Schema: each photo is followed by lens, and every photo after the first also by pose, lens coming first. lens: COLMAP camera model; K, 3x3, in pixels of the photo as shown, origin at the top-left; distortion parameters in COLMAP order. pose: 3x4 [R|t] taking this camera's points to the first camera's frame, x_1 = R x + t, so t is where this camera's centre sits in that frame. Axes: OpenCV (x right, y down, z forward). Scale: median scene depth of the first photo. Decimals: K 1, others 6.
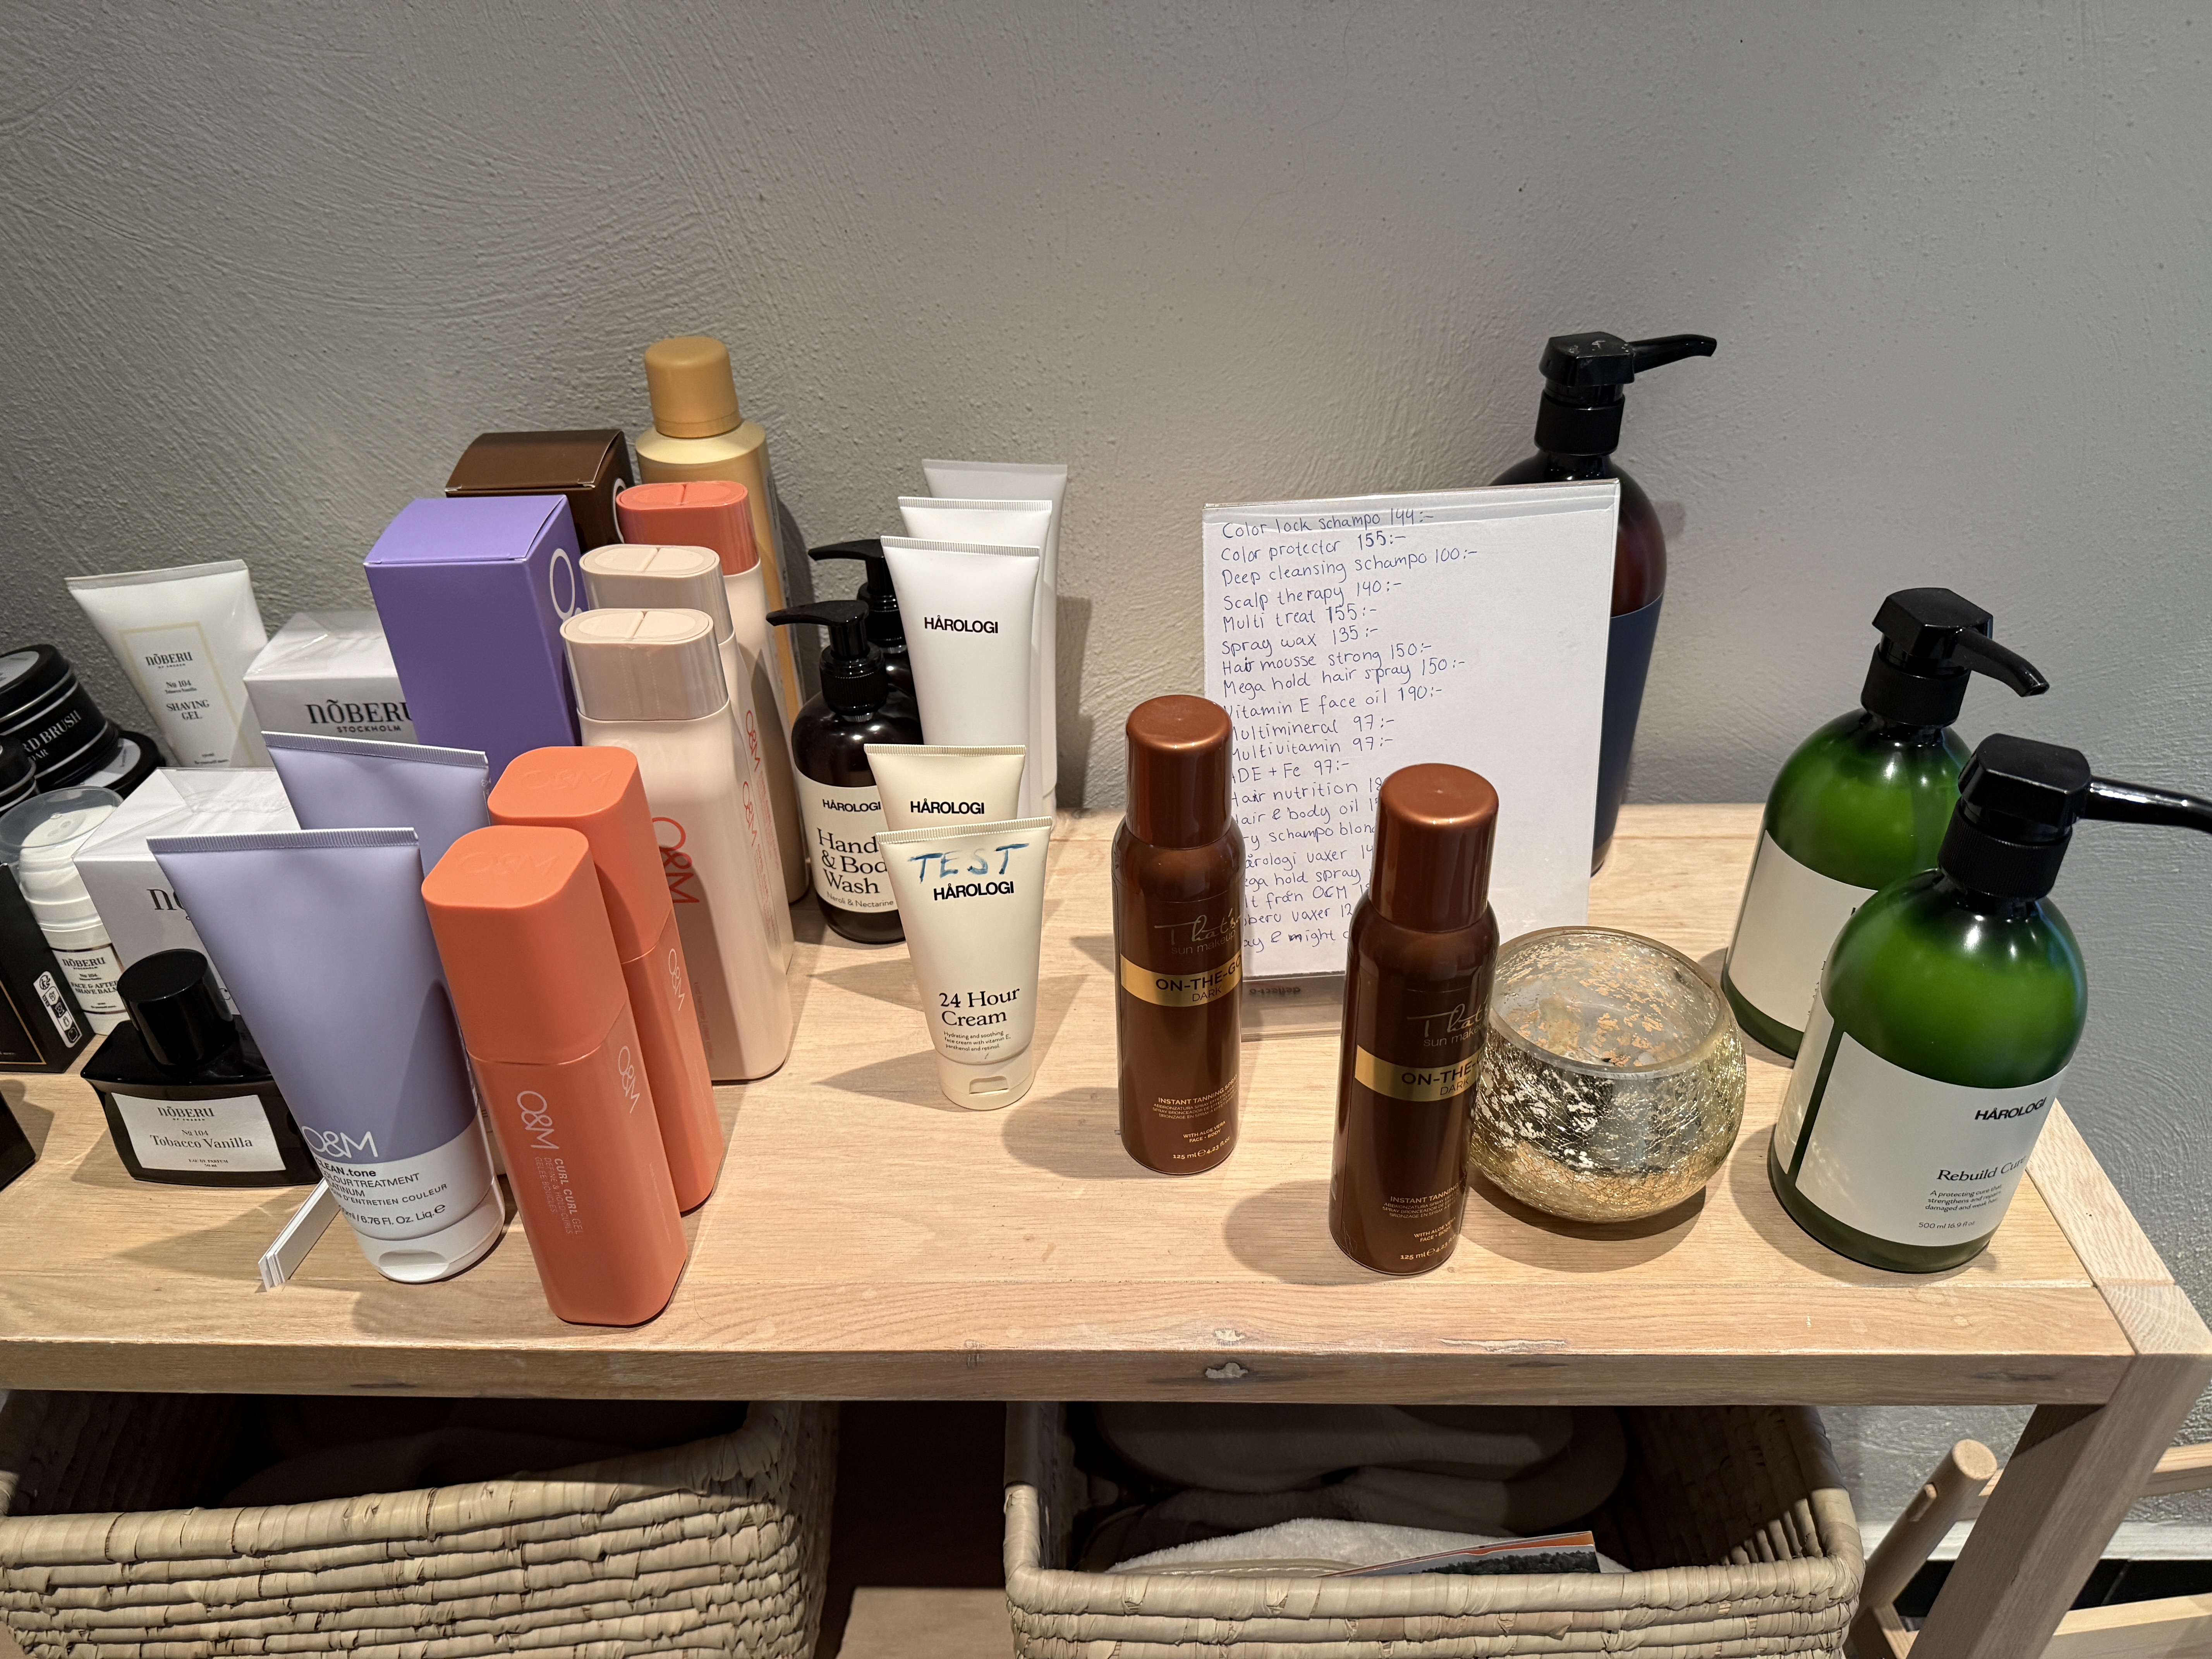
lens RADIAL K [[1538.5, 0, 1098.0], [0, 1538.5, 639.1], [0, 0, 1]] dist [0.035942, -0.007369]
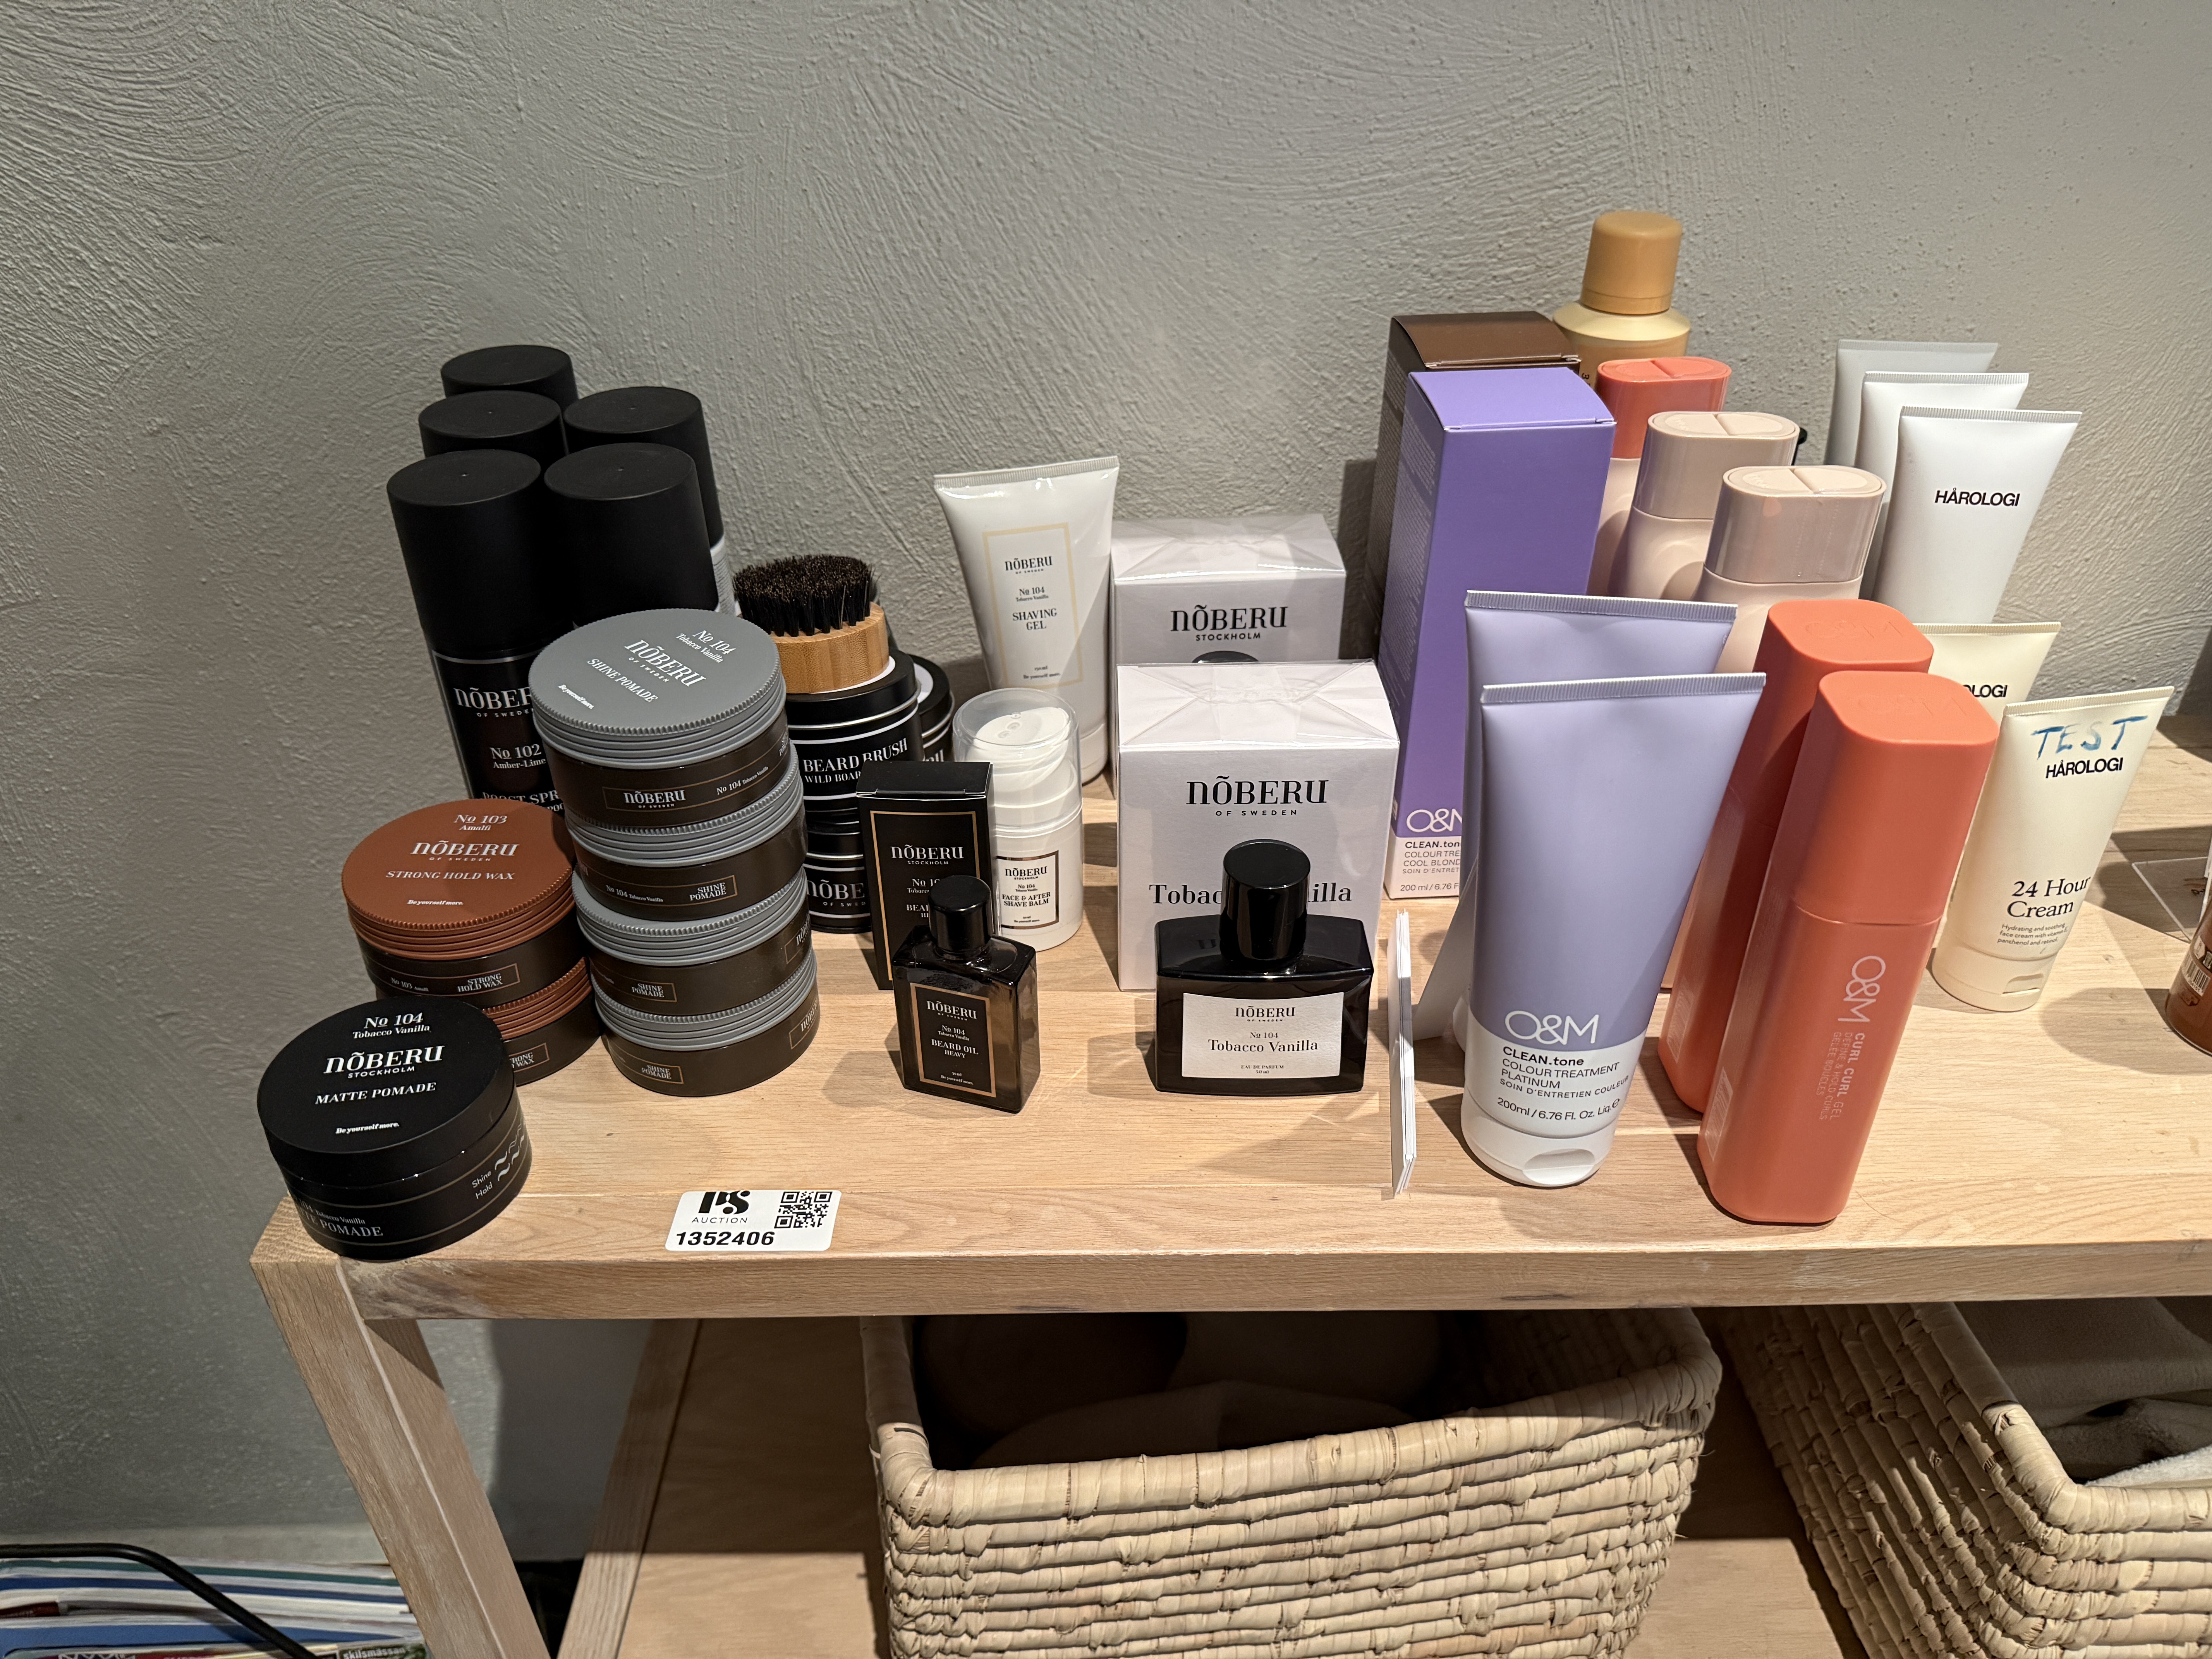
lens RADIAL K [[1522.9, 0, 1110.5], [0, 1522.9, 652.5], [0, 0, 1]] dist [0.028177, -0.001914]
pose [[0.997045, -0.007587, 0.076443, -0.644581], [0.008639, 0.999872, -0.013441, 0.085358], [-0.076331, 0.014062, 0.996983, 0.082016]]
